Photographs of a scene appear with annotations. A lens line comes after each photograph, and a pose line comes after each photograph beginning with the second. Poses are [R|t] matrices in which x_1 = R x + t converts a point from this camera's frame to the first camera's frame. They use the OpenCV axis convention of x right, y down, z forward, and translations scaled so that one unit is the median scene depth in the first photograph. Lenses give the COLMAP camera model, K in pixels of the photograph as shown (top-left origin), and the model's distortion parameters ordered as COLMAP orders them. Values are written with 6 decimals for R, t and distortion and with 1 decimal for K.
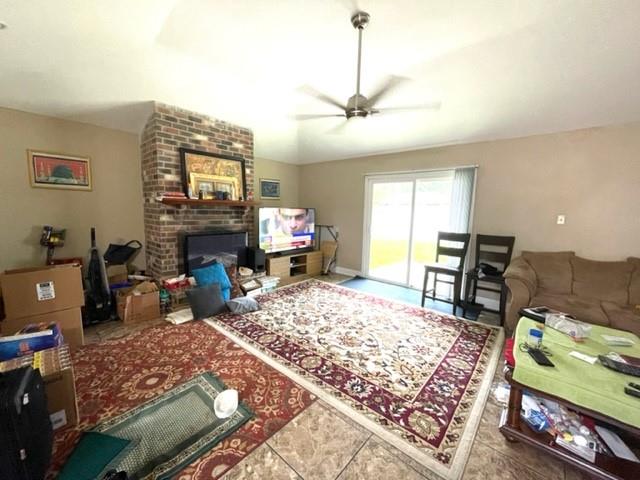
lens RADIAL K [[258.2, 0, 320.6], [0, 258.2, 238.8], [0, 0, 1]] dist [-0.000750, 0.000295]
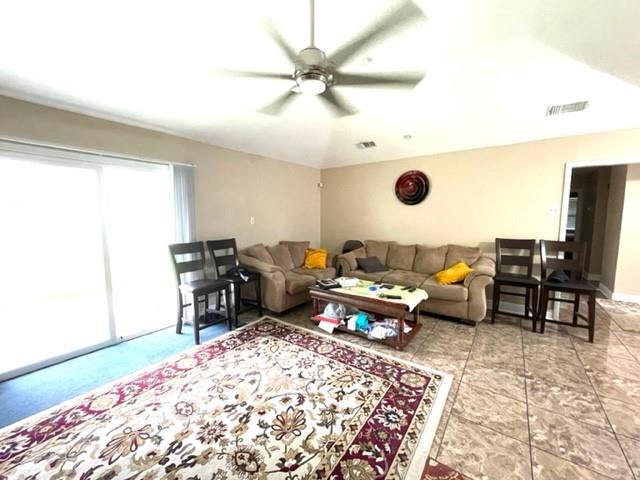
lens RADIAL K [[258.2, 0, 320.5], [0, 258.2, 240.8], [0, 0, 1]] dist [-0.000750, 0.000295]
pose [[-0.081680, -0.129493, 0.988210, -0.550225], [0.119477, 0.983101, 0.138699, -0.156528], [-0.989471, 0.129397, -0.064828, 1.043039]]
